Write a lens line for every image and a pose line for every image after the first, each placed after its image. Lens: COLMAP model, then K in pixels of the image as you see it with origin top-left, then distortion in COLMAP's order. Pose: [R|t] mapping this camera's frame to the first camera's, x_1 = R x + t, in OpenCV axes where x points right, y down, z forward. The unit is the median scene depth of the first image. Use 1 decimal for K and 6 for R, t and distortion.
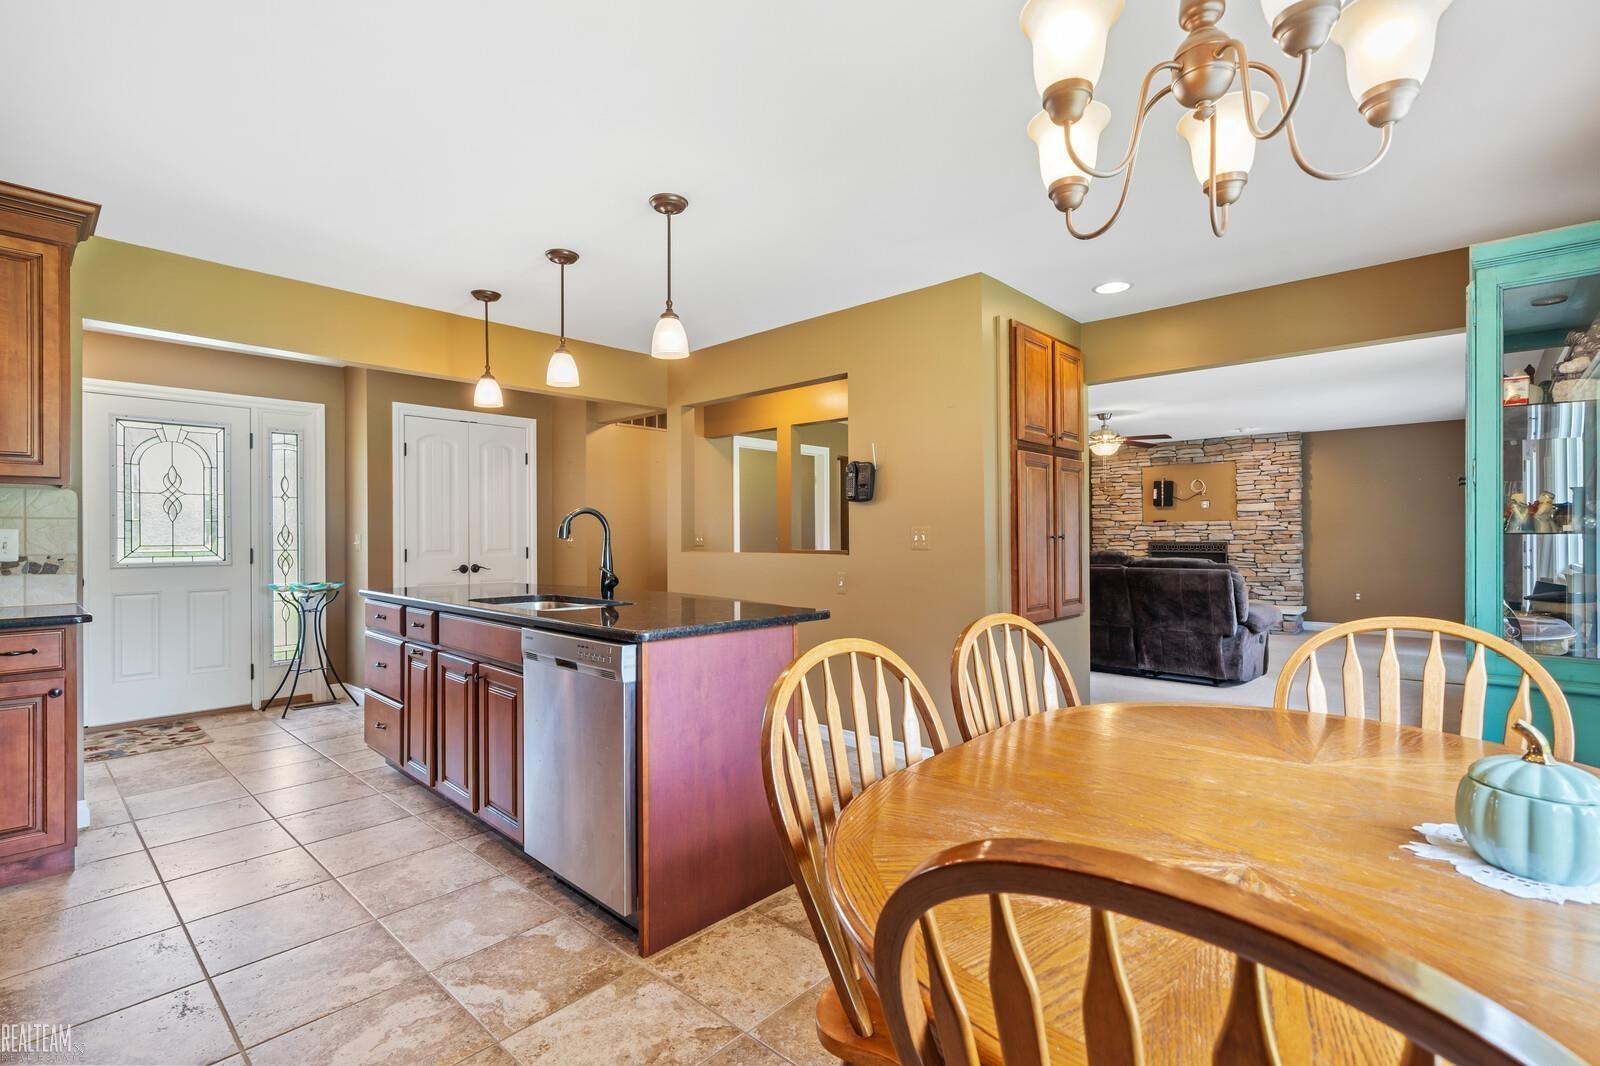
lens RADIAL K [[734.0, 0, 792.1], [0, 734.0, 534.8], [0, 0, 1]] dist [0.002916, -0.001562]
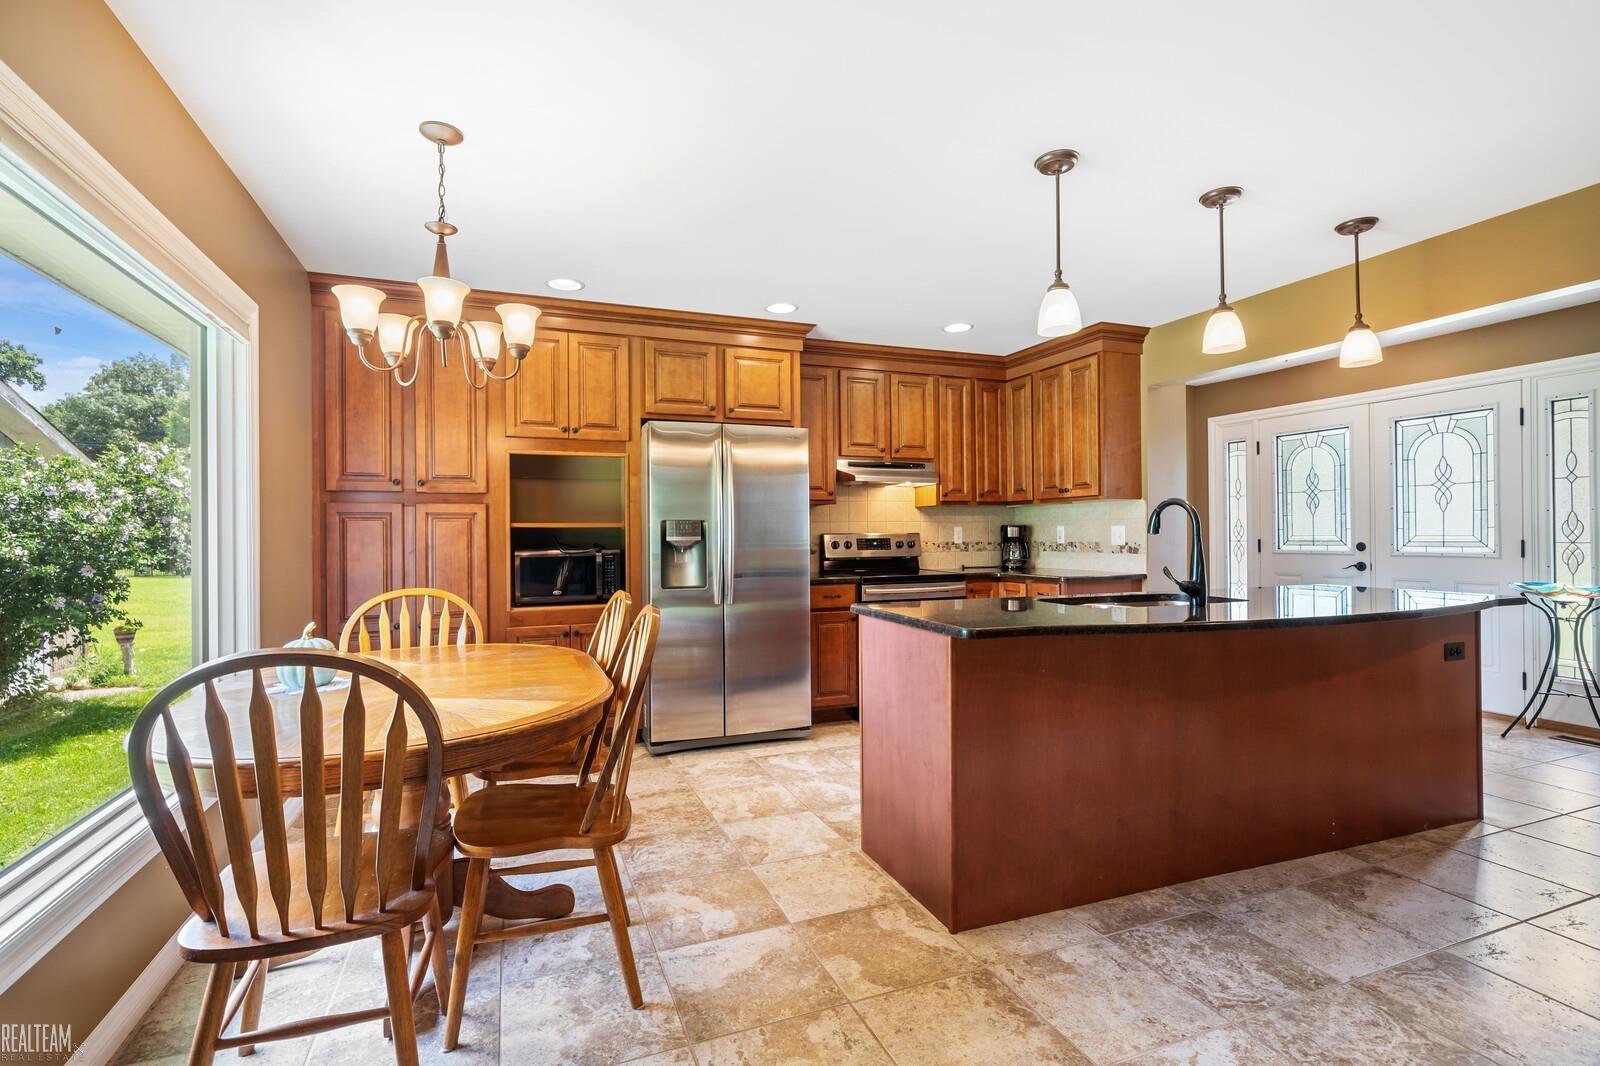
lens RADIAL K [[734.0, 0, 792.2], [0, 734.0, 529.0], [0, 0, 1]] dist [0.002916, -0.001562]
pose [[-0.438160, 0.002889, -0.898892, 0.457482], [0.013884, 0.999897, -0.003554, -0.002955], [0.898790, -0.014037, -0.438155, 0.638695]]
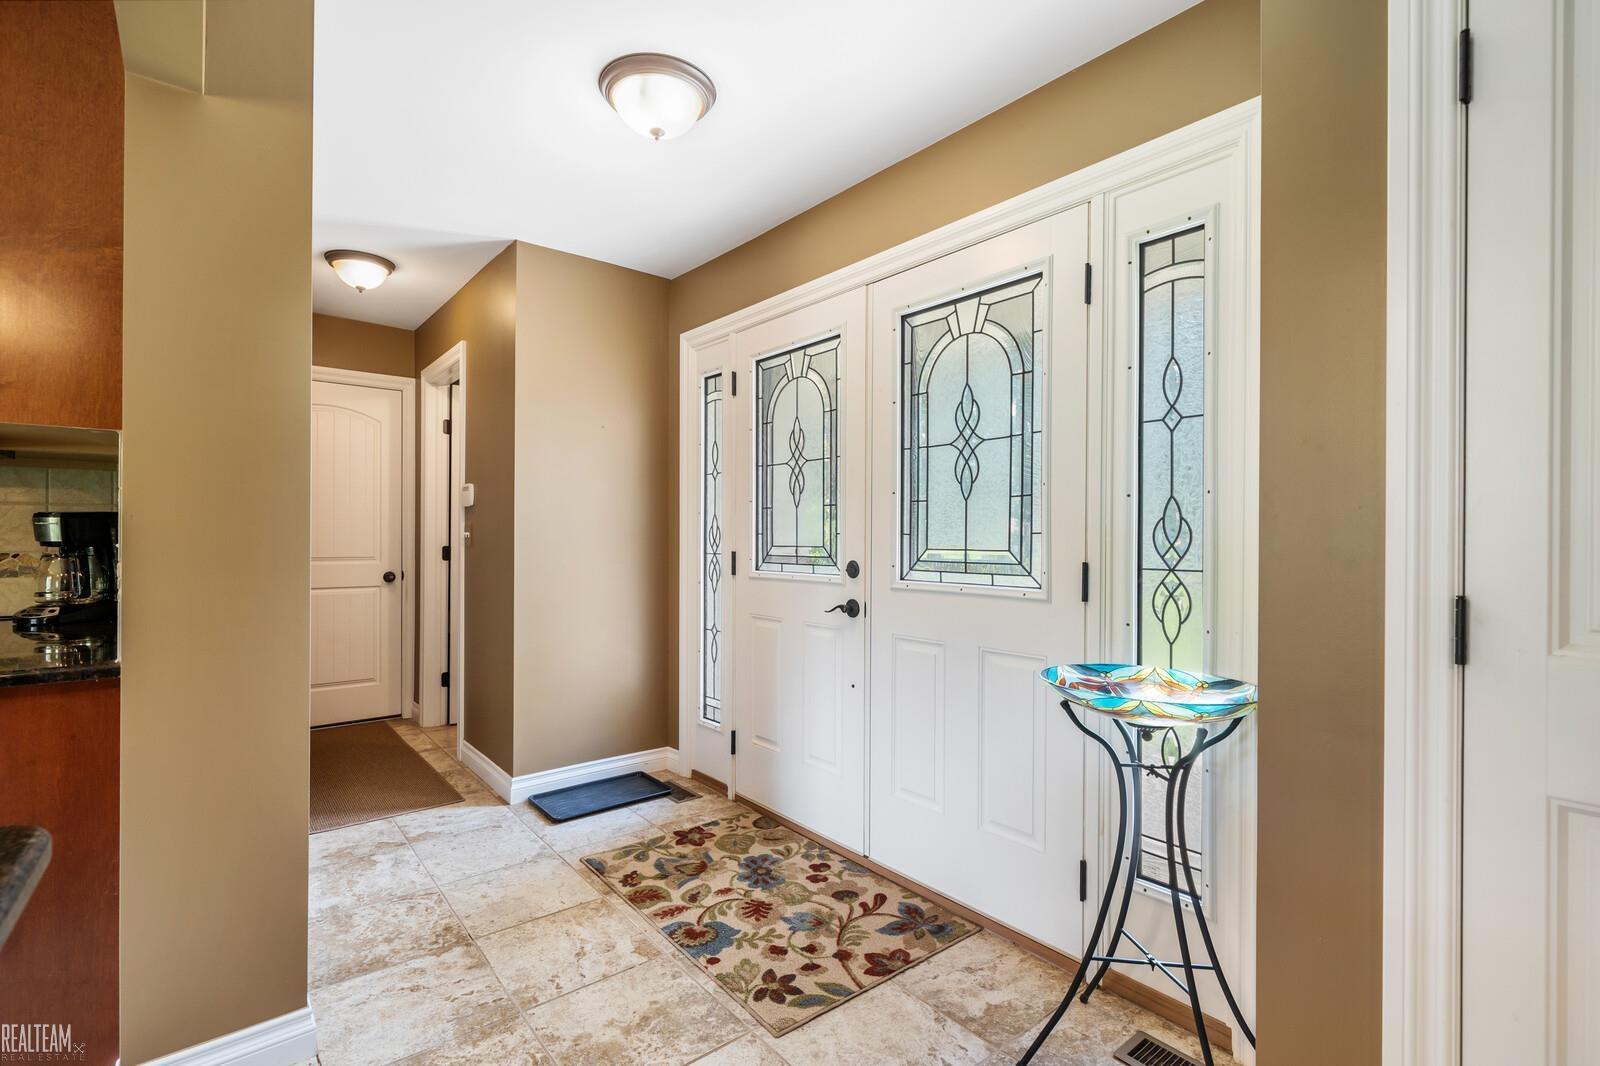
lens RADIAL K [[734.0, 0, 795.2], [0, 734.0, 535.9], [0, 0, 1]] dist [0.002916, -0.001562]
pose [[-0.141100, 0.002799, -0.989991, -0.351154], [-0.001370, 0.999994, 0.003022, 0.004553], [0.989994, 0.001782, -0.141095, 0.958193]]
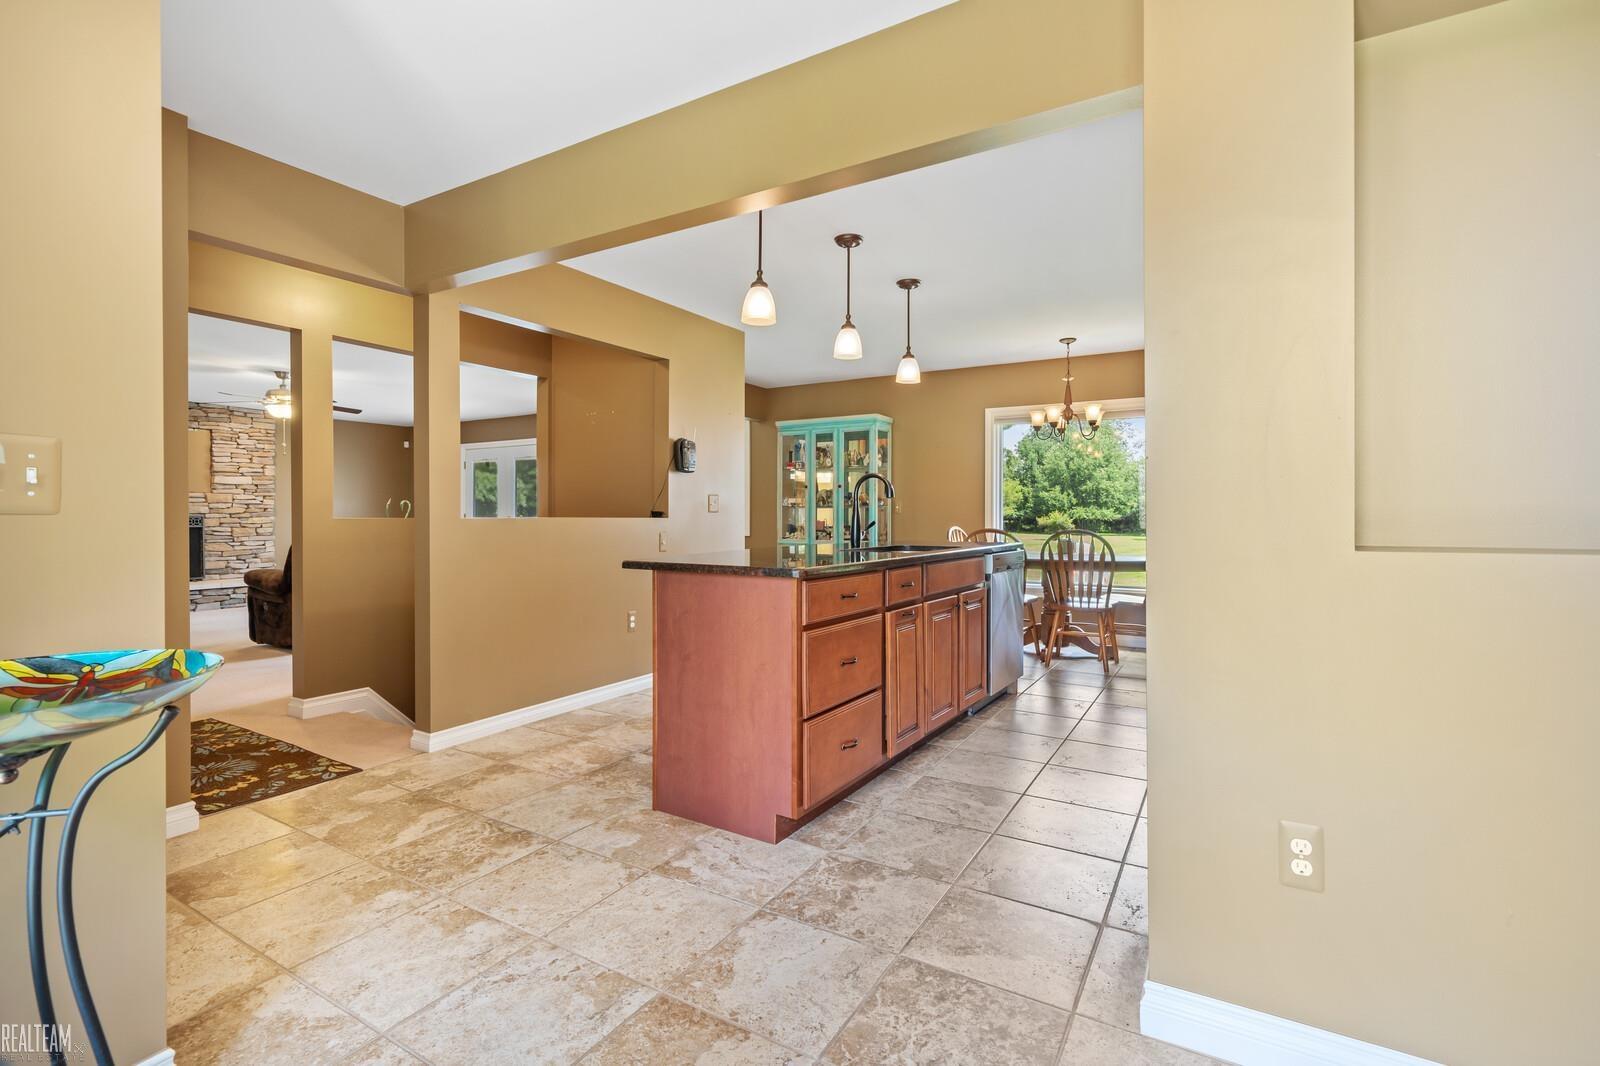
lens RADIAL K [[734.0, 0, 793.3], [0, 734.0, 523.6], [0, 0, 1]] dist [0.002916, -0.001562]
pose [[-0.201829, -0.005683, 0.979404, -0.946097], [-0.002145, 0.999983, 0.005360, 0.026532], [-0.979418, -0.001019, -0.201838, 0.899701]]
